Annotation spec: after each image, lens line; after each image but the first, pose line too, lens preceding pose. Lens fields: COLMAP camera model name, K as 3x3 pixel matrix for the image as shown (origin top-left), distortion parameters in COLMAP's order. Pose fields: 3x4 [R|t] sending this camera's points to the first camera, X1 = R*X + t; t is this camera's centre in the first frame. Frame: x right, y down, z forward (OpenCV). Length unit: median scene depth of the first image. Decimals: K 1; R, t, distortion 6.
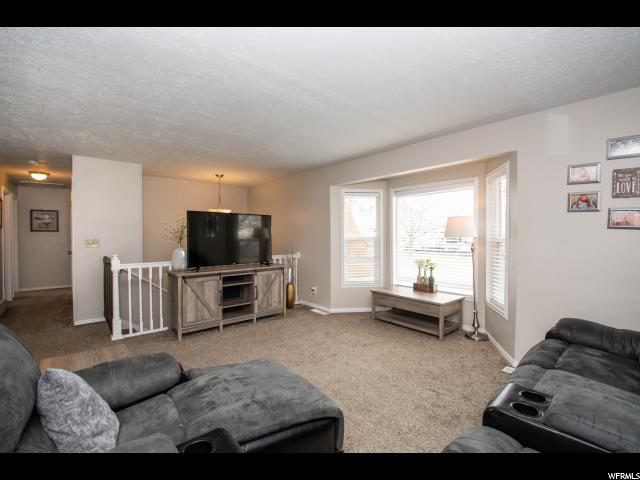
lens RADIAL K [[300.4, 0, 320.0], [0, 300.4, 240.0], [0, 0, 1]] dist [-0.000350, -0.000066]
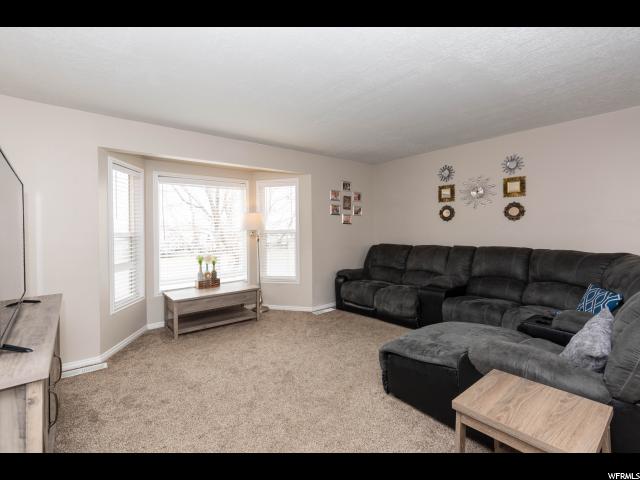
lens RADIAL K [[300.4, 0, 320.0], [0, 300.4, 240.0], [0, 0, 1]] dist [-0.000350, -0.000066]
pose [[0.001481, -0.037736, 0.999287, -0.627274], [0.035076, 0.998675, 0.037661, -0.005152], [-0.999384, 0.034995, 0.002803, 0.644922]]
